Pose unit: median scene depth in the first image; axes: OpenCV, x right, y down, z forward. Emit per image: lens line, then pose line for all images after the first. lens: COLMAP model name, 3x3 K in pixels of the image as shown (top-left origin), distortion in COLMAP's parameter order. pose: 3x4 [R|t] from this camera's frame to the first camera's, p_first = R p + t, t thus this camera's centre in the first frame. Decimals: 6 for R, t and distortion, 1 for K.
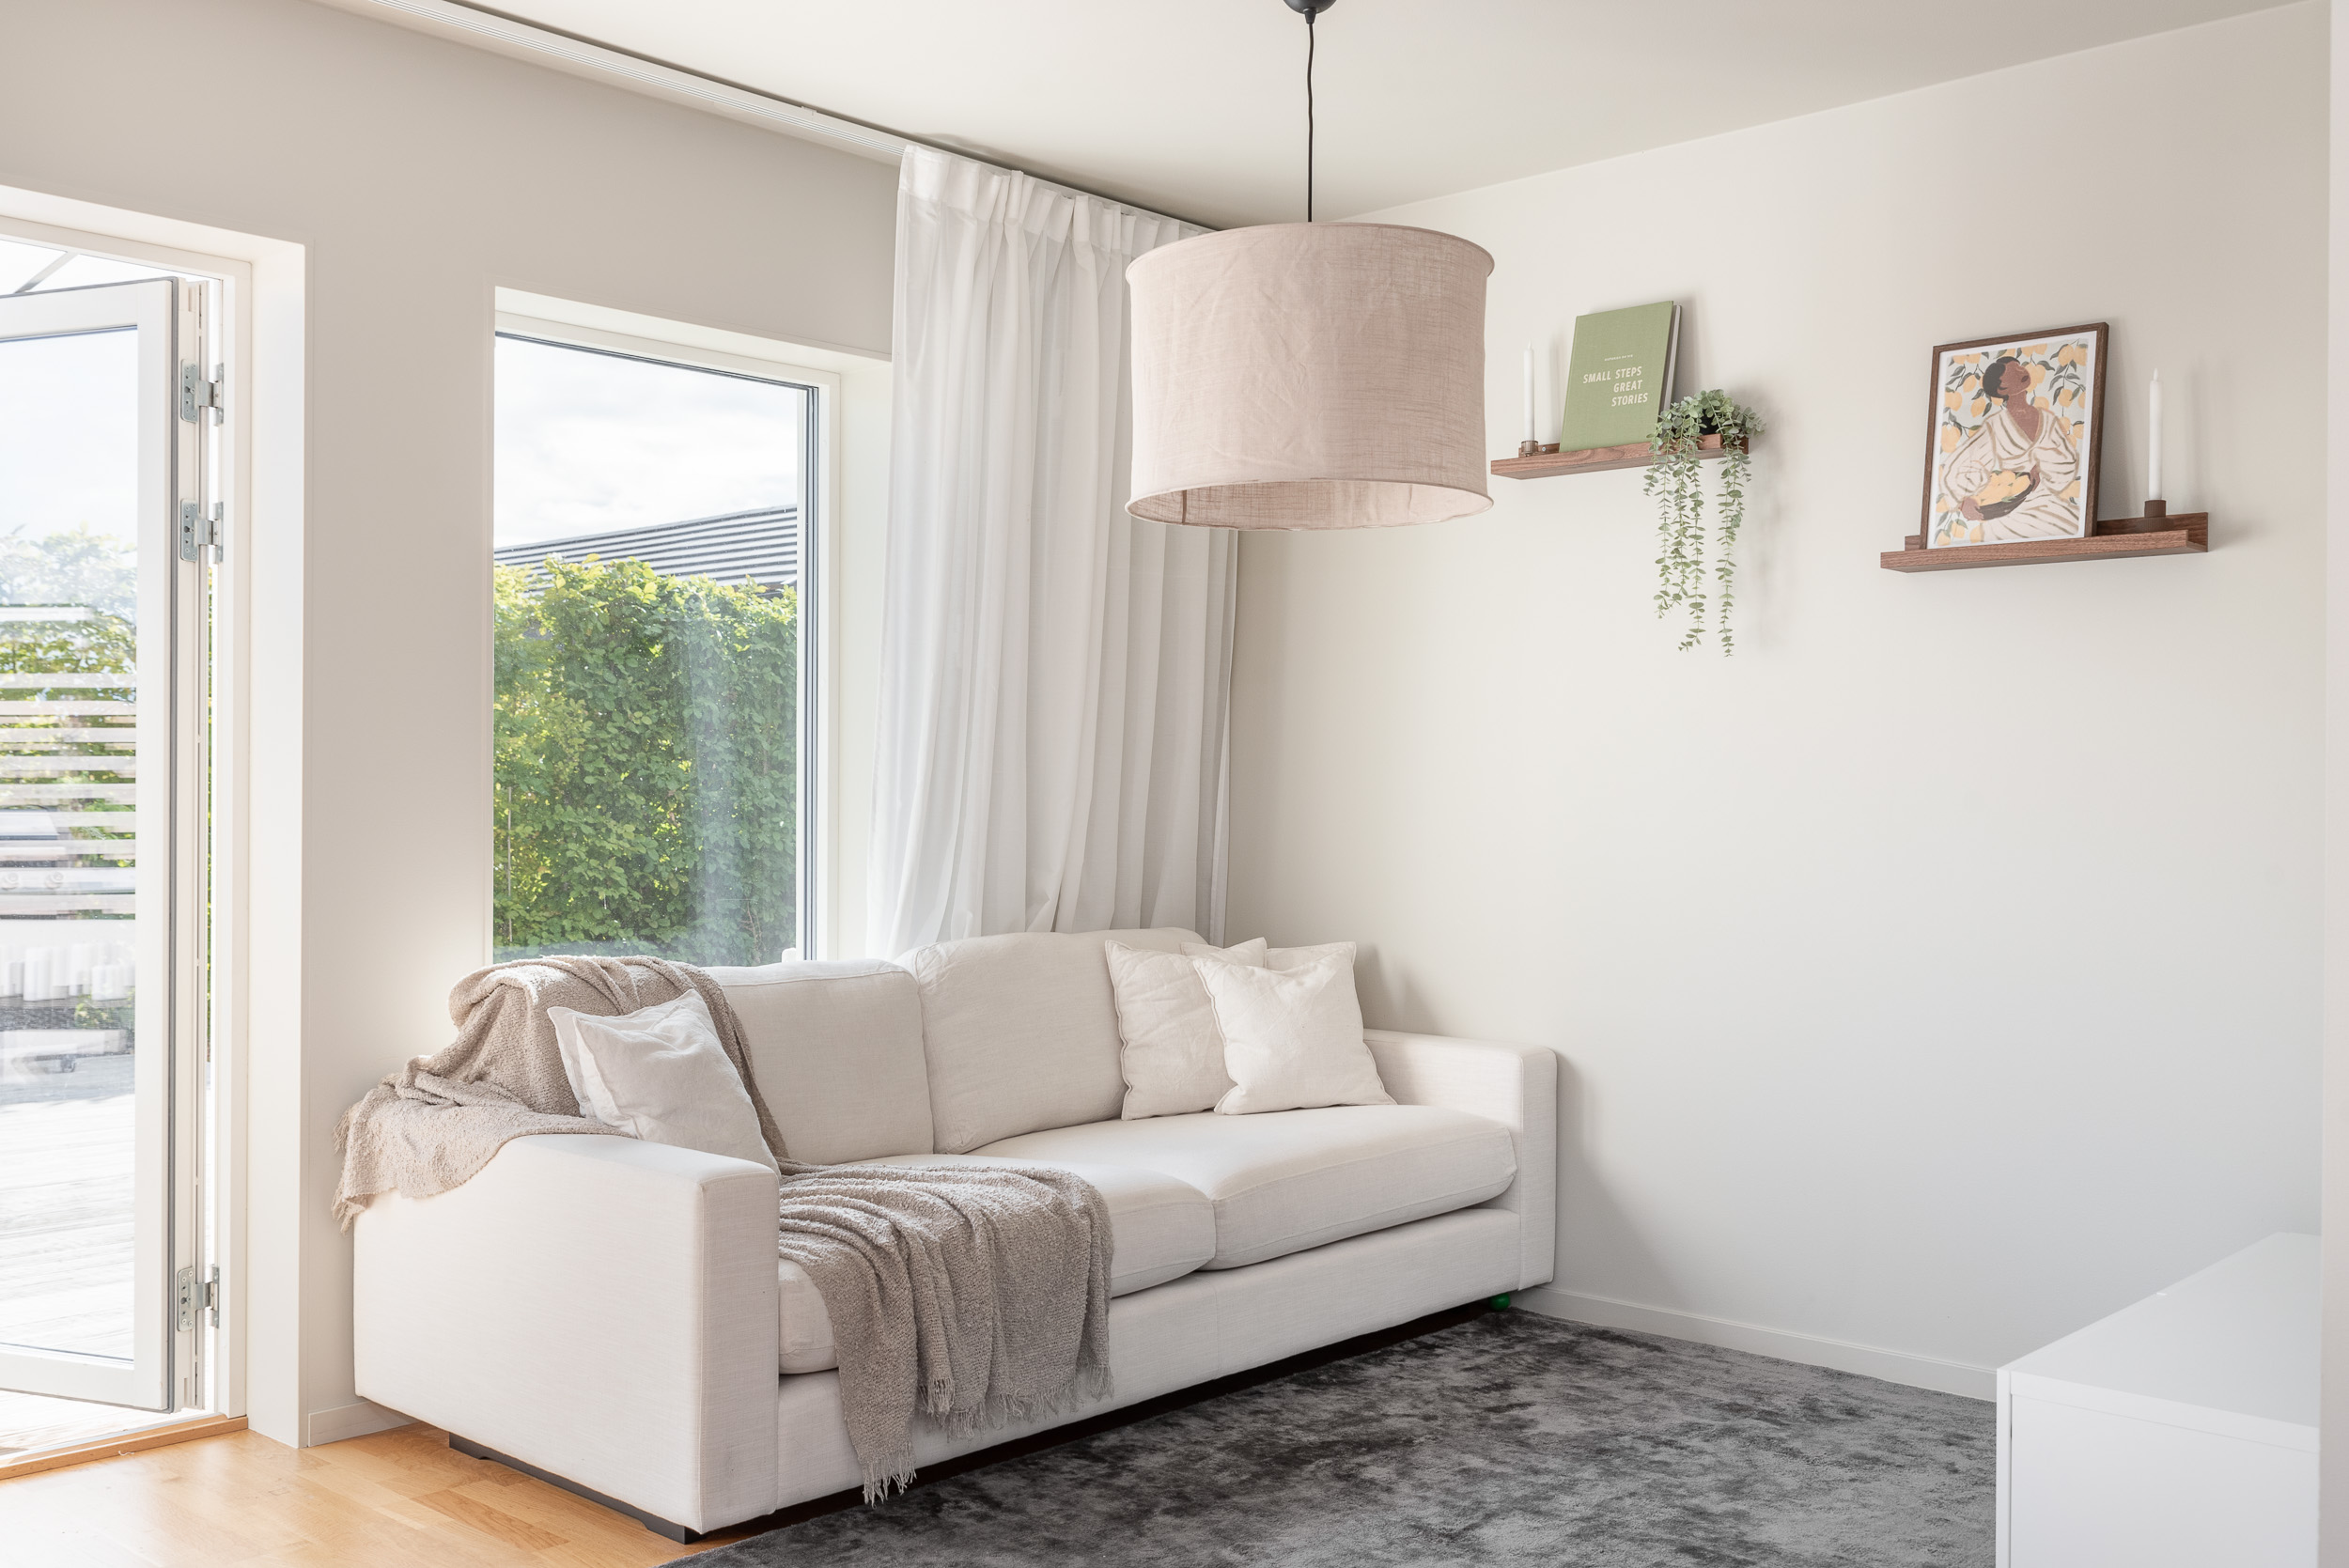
lens RADIAL K [[2143.2, 0, 1183.2], [0, 2143.2, 796.8], [0, 0, 1]] dist [-0.004353, -0.003182]
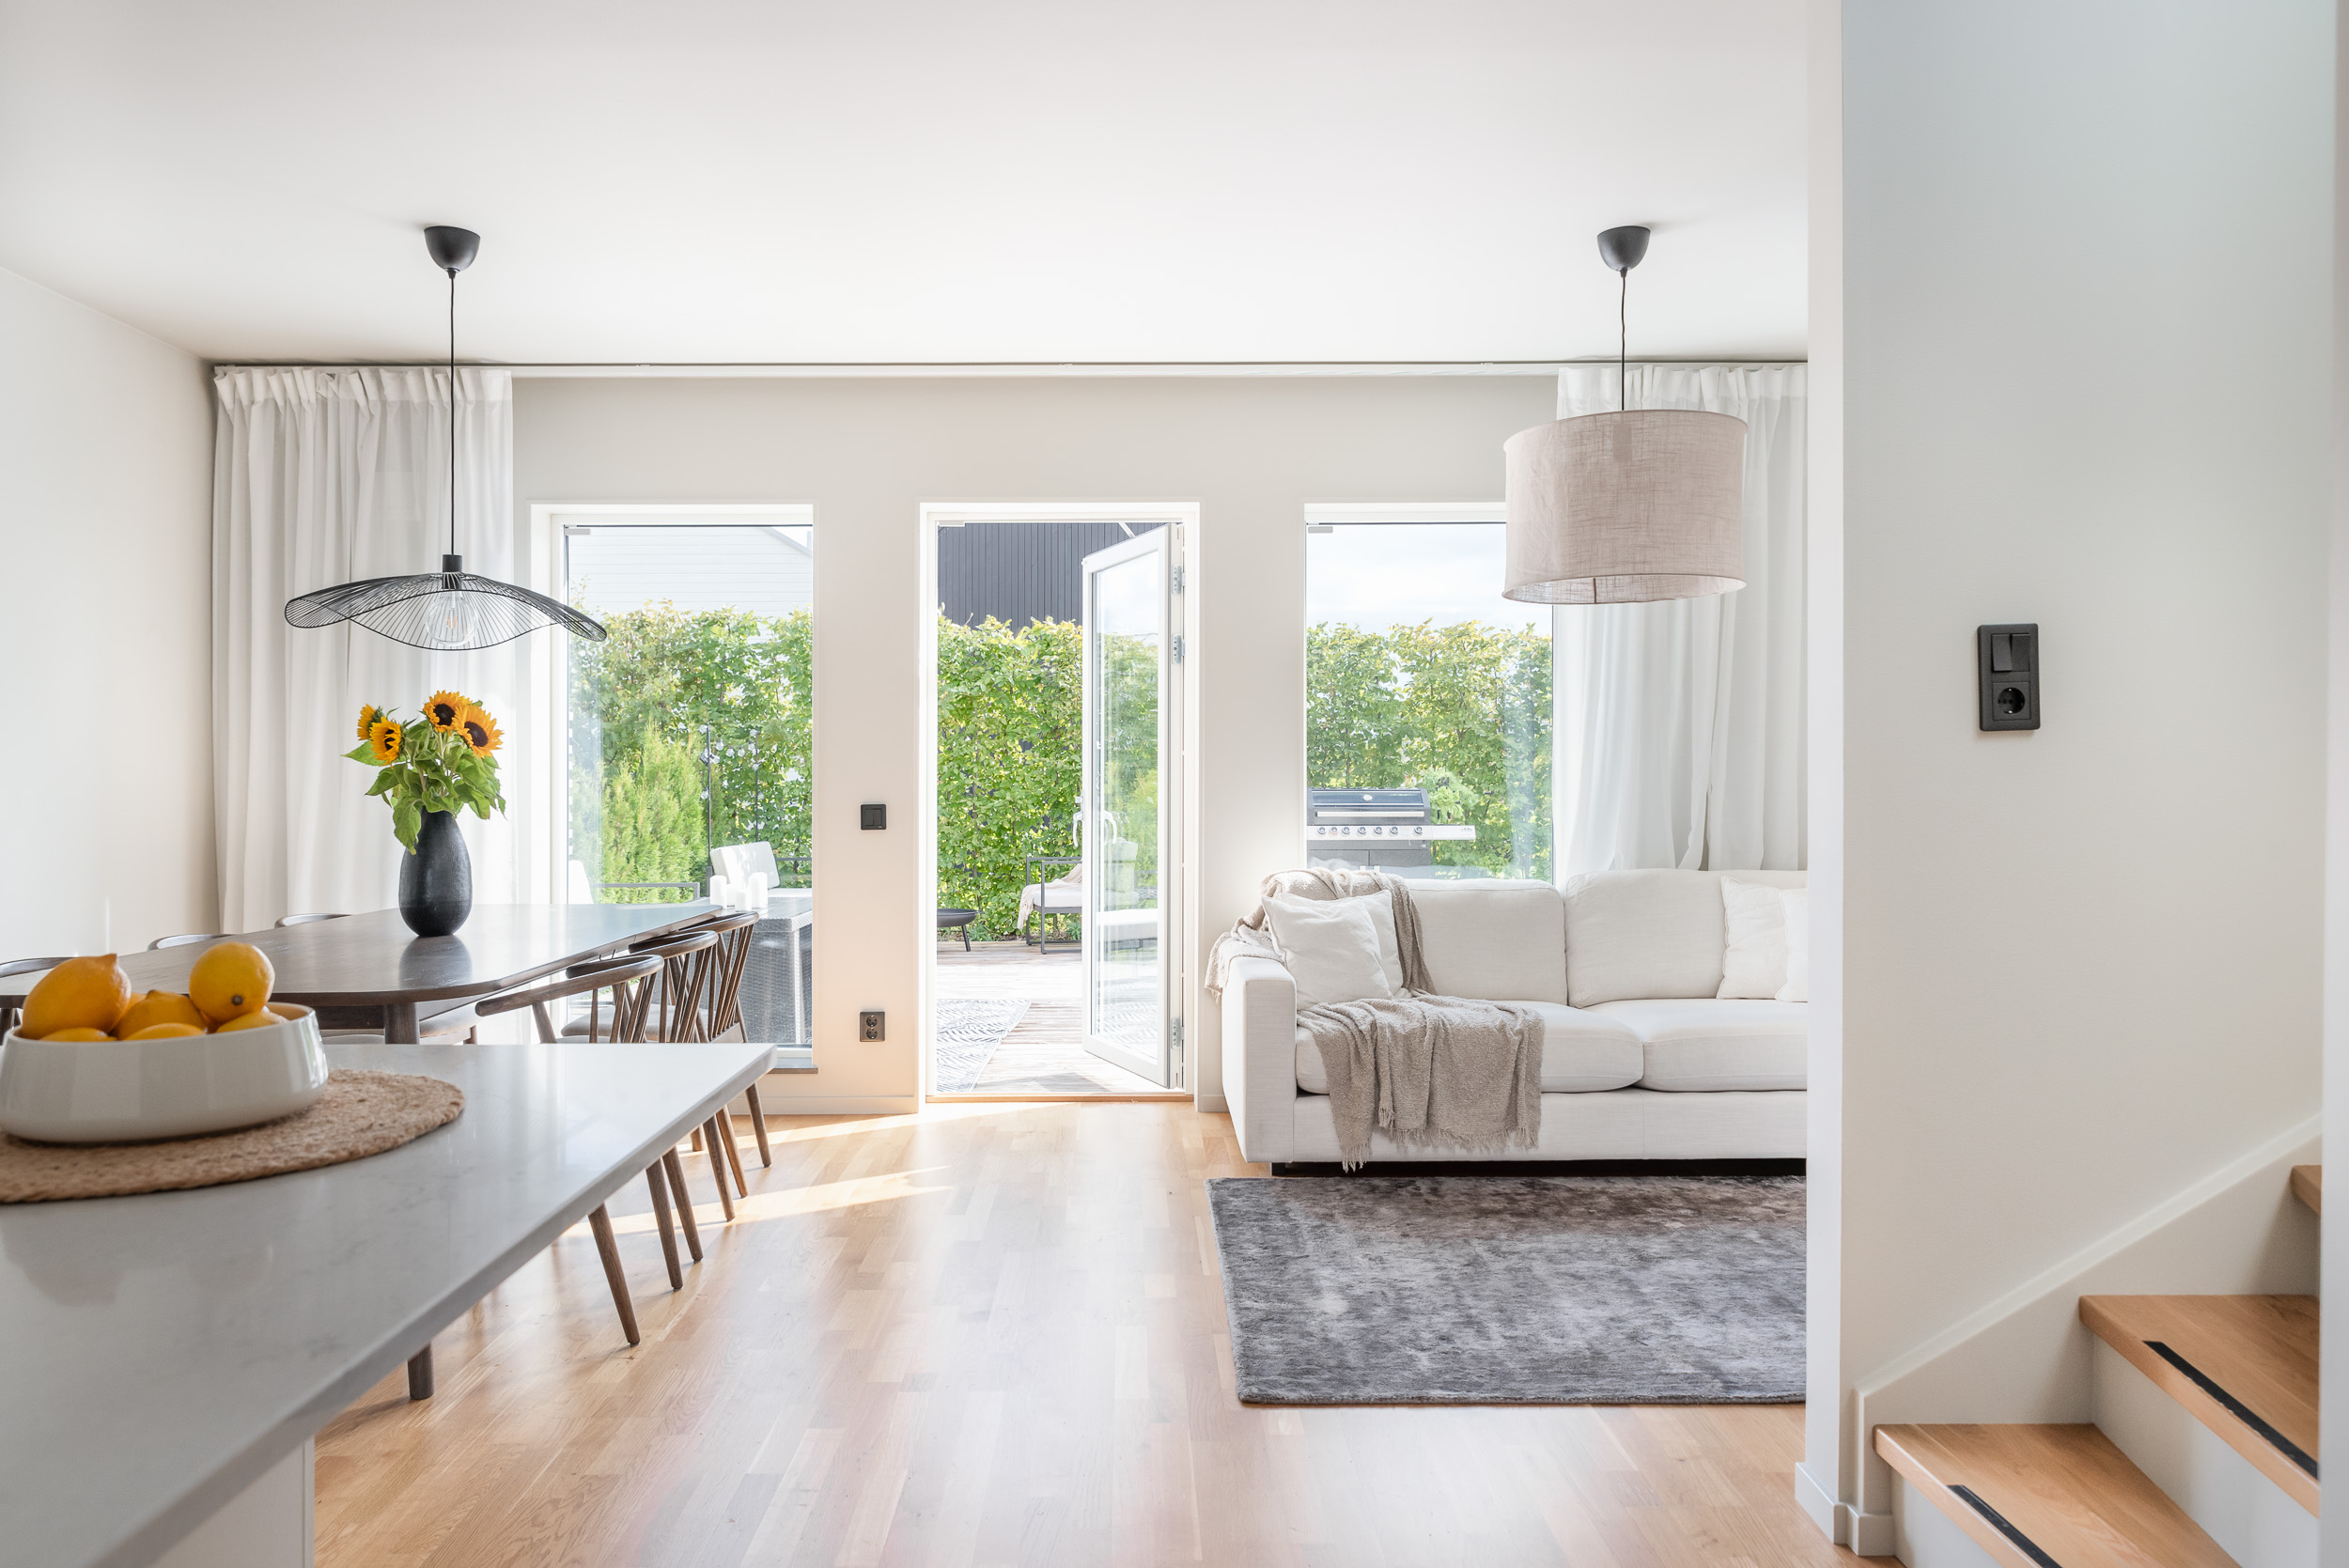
lens RADIAL K [[1609.1, 0, 1146.2], [0, 1609.1, 778.5], [0, 0, 1]] dist [0.005177, 0.002247]
pose [[0.677879, -0.008737, -0.735122, 0.603861], [0.007166, 0.999960, -0.005276, 0.003974], [0.735139, -0.001691, 0.677914, -0.037317]]
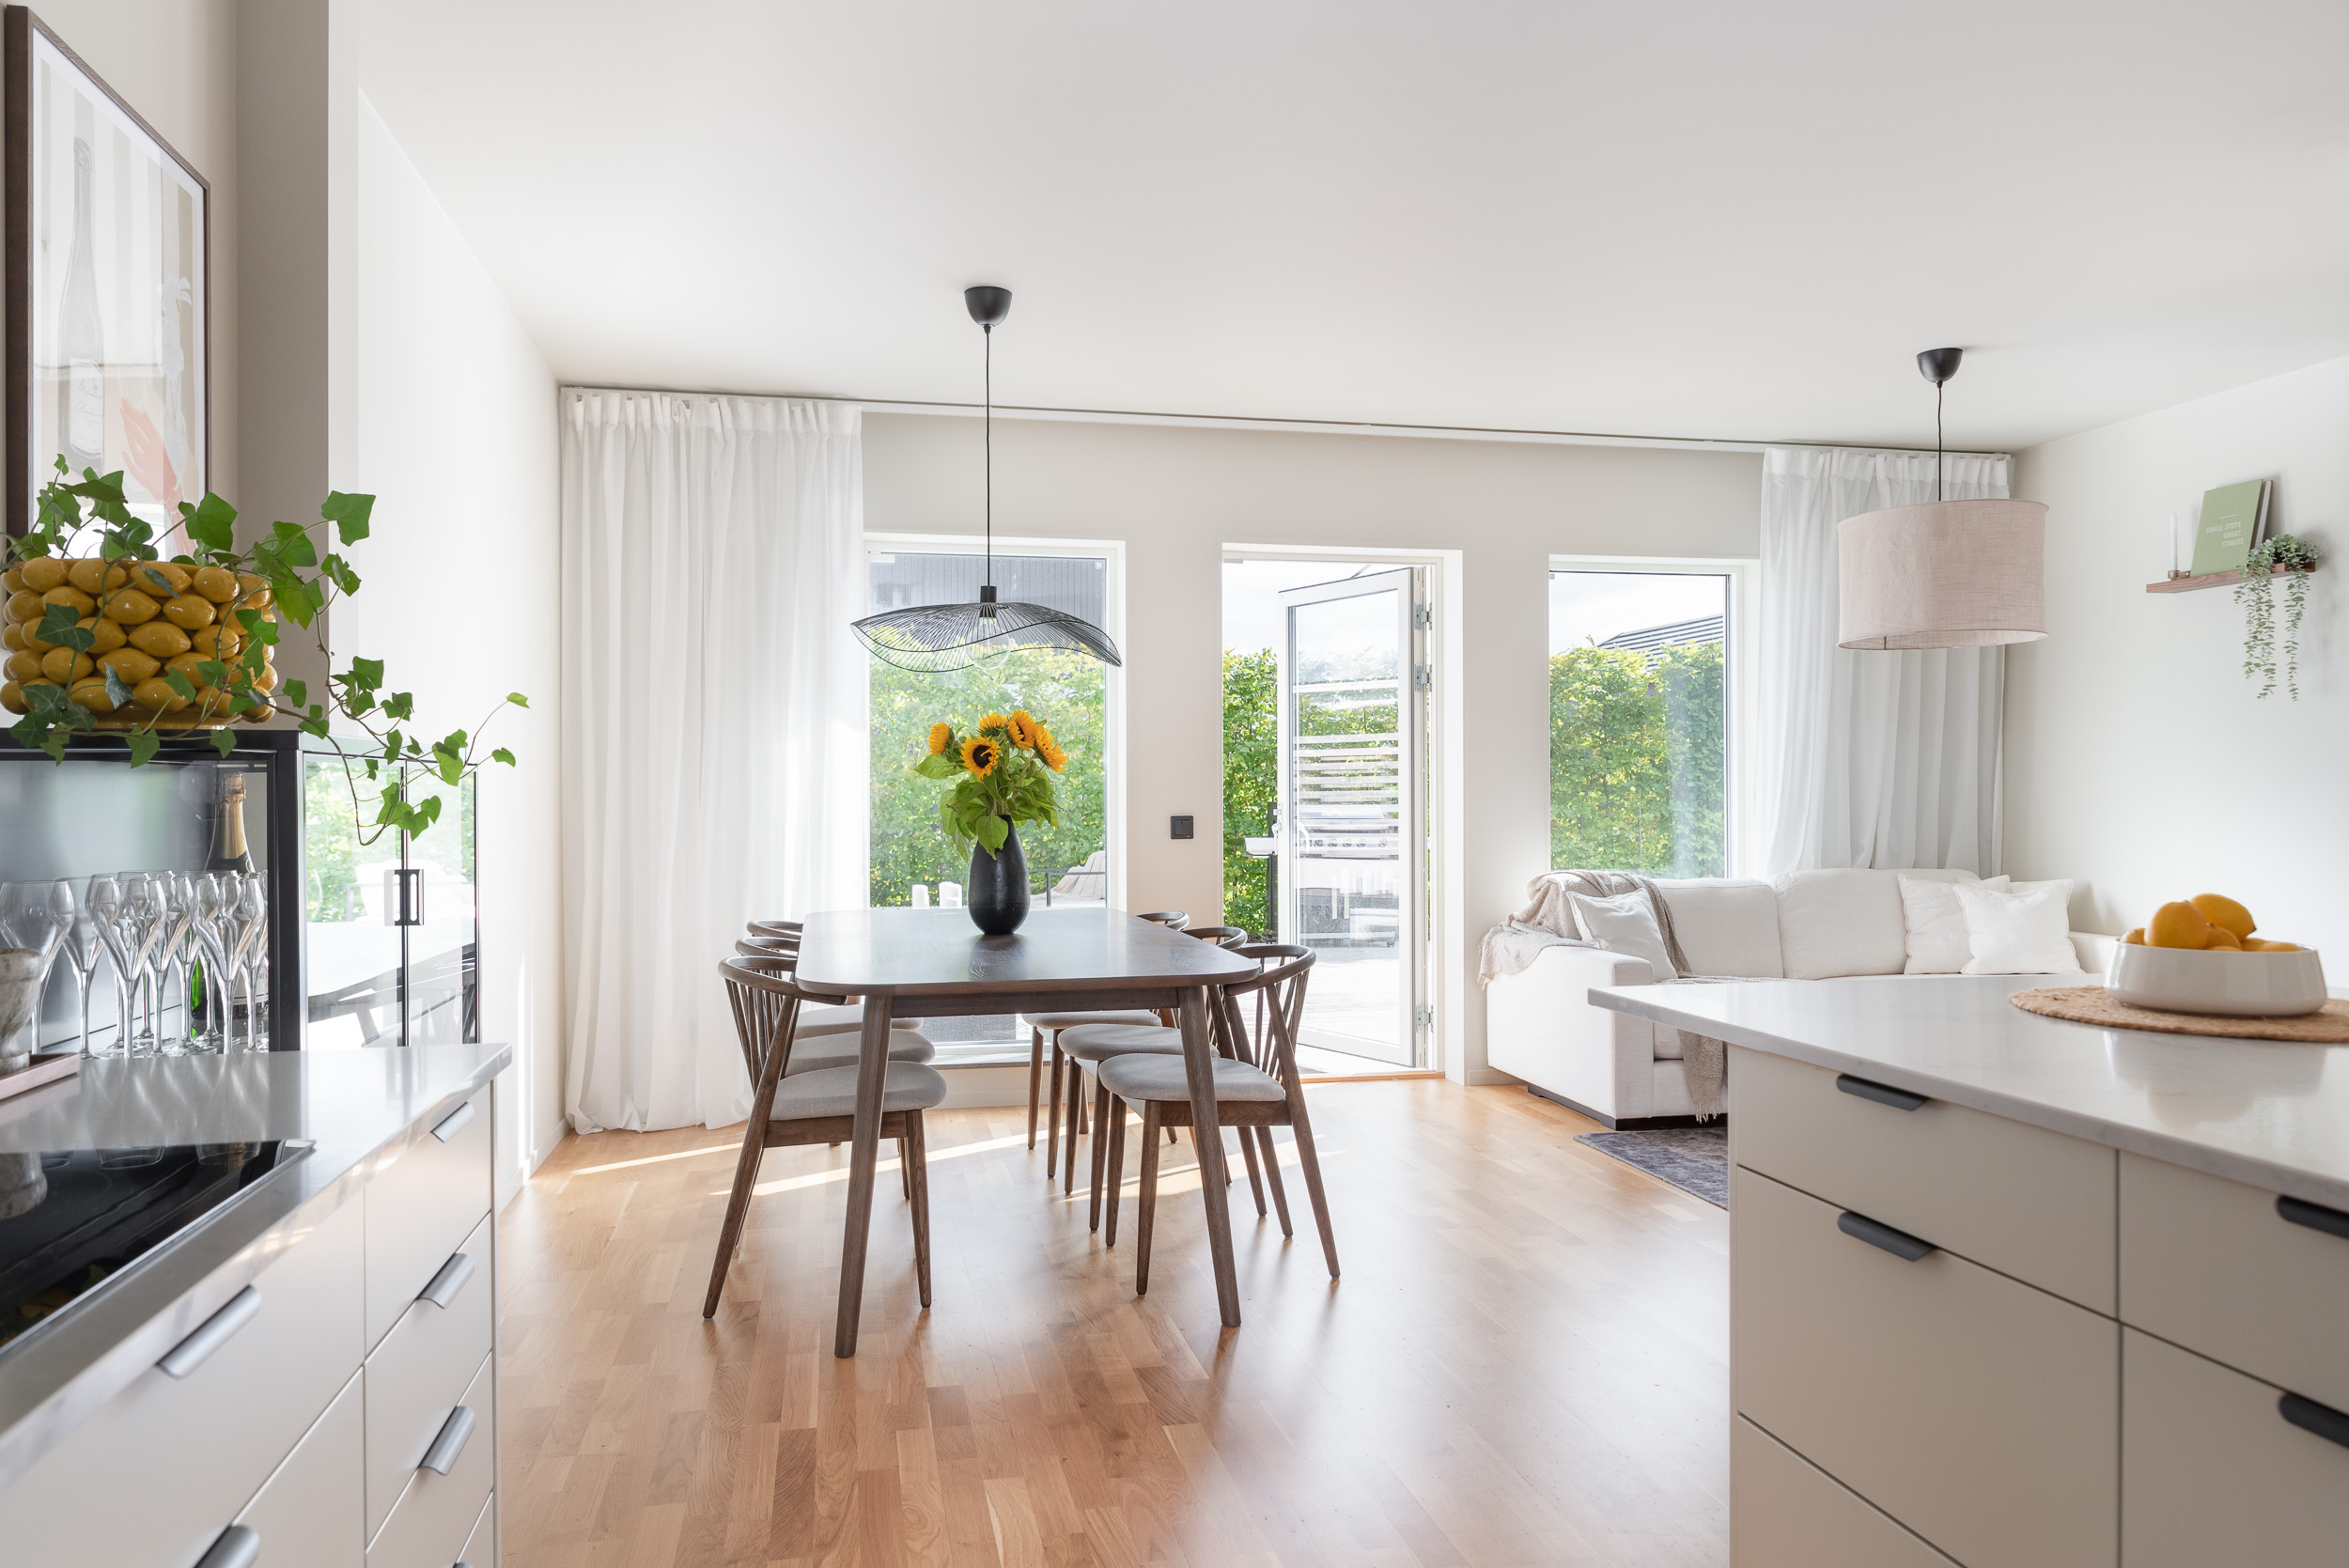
lens RADIAL K [[1589.0, 0, 1174.5], [0, 1589.0, 784.0], [0, 0, 1]] dist [0.003196, 0.002578]
pose [[0.810805, -0.011588, -0.585202, 0.296888], [0.007274, 0.999926, -0.009721, 0.001957], [0.585272, 0.003625, 0.810829, -0.492806]]
